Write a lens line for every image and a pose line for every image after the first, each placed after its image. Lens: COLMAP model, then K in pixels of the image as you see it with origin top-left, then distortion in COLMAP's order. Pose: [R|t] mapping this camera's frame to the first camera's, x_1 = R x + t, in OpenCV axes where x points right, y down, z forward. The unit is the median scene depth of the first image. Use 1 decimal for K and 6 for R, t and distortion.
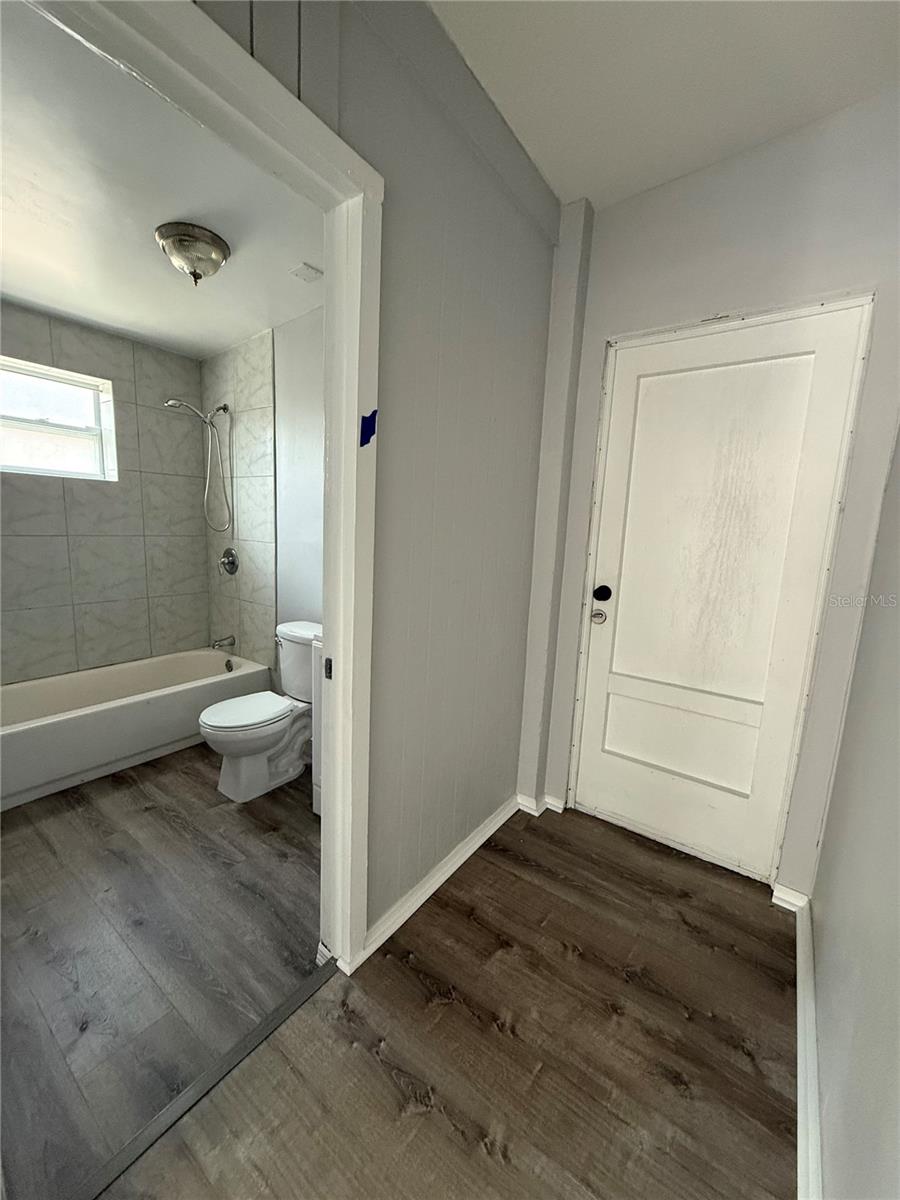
lens RADIAL K [[477.9, 0, 450.4], [0, 477.9, 599.4], [0, 0, 1]] dist [0.001962, 0.000090]
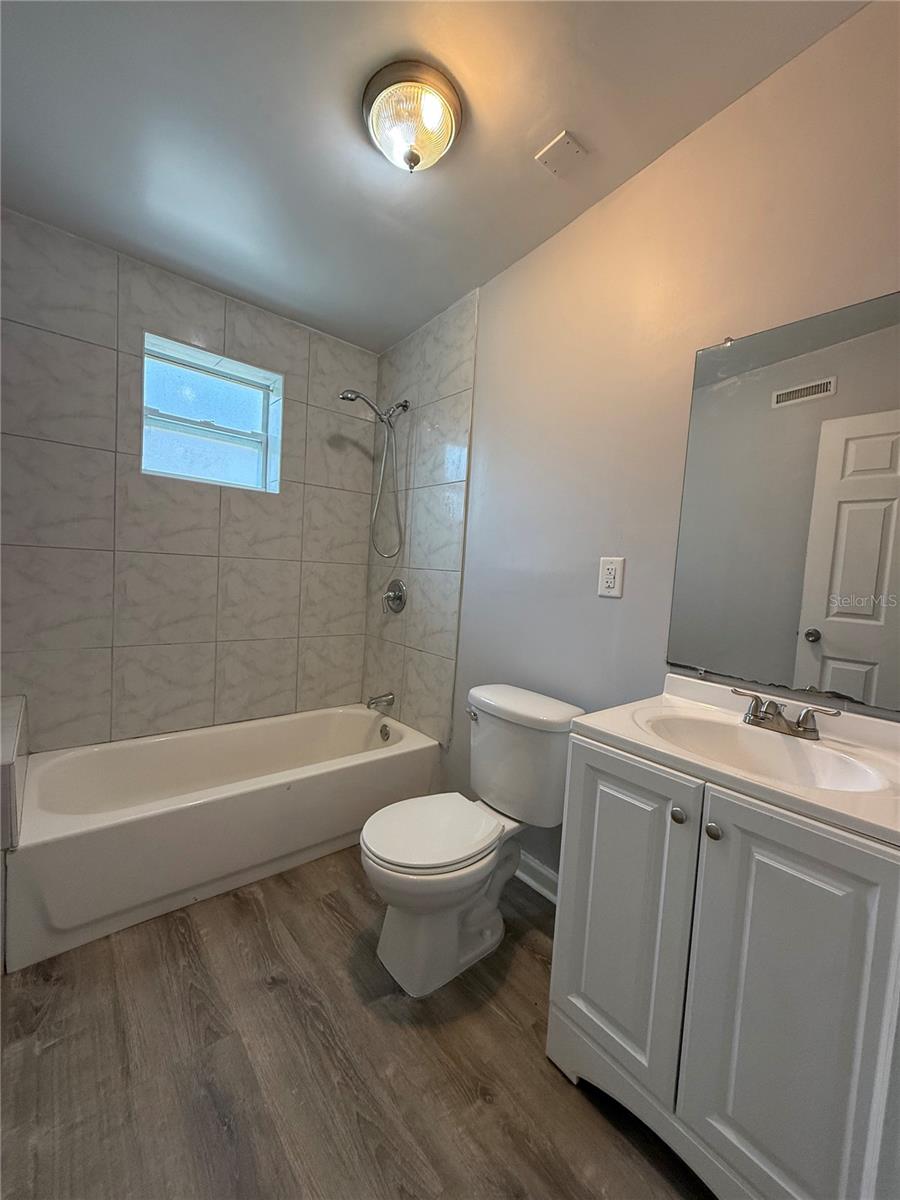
lens RADIAL K [[477.9, 0, 450.4], [0, 477.9, 599.4], [0, 0, 1]] dist [0.001962, 0.000090]
pose [[0.969206, 0.027850, -0.244670, -0.198659], [-0.054092, 0.993394, -0.101201, -0.000509], [0.240235, 0.111319, 0.964311, 0.291510]]
